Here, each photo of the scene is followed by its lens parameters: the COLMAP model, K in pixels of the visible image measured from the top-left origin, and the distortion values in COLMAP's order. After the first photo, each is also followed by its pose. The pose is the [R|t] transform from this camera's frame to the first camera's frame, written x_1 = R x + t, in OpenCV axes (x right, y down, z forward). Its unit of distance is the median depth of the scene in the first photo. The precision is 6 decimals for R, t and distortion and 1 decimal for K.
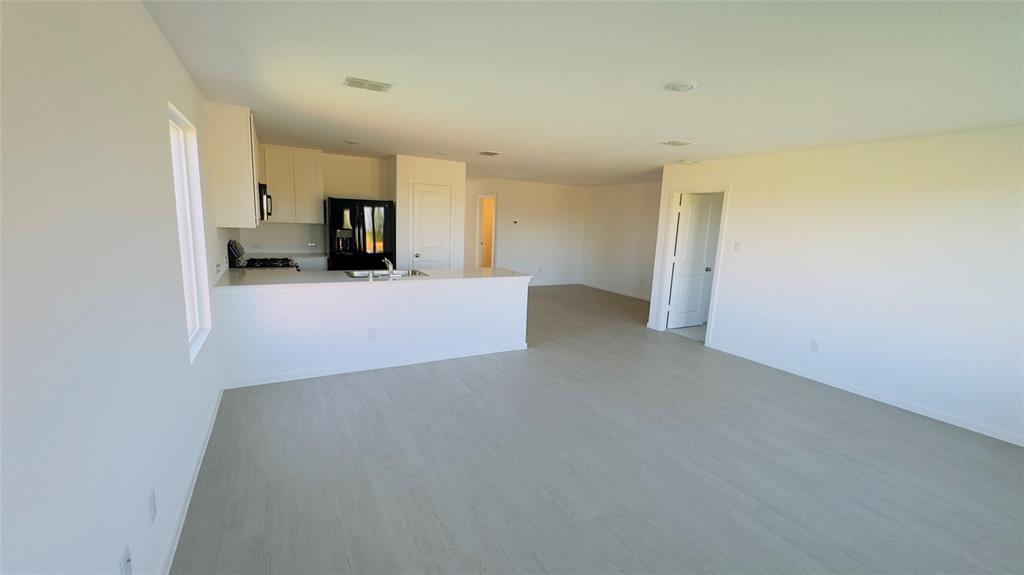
lens RADIAL K [[412.4, 0, 501.8], [0, 412.4, 291.2], [0, 0, 1]] dist [-0.002619, 0.000251]
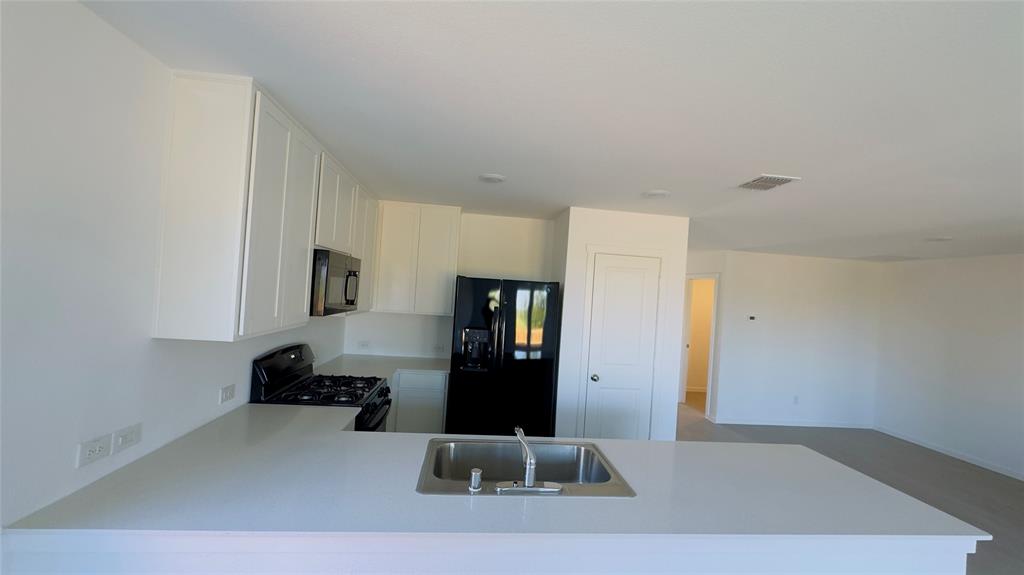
lens RADIAL K [[412.4, 0, 507.6], [0, 412.4, 285.8], [0, 0, 1]] dist [-0.002619, 0.000251]
pose [[0.929866, 0.013611, -0.367648, -0.093155], [-0.087831, 0.978632, -0.185916, -0.079570], [0.357261, 0.205167, 0.911192, 0.351281]]
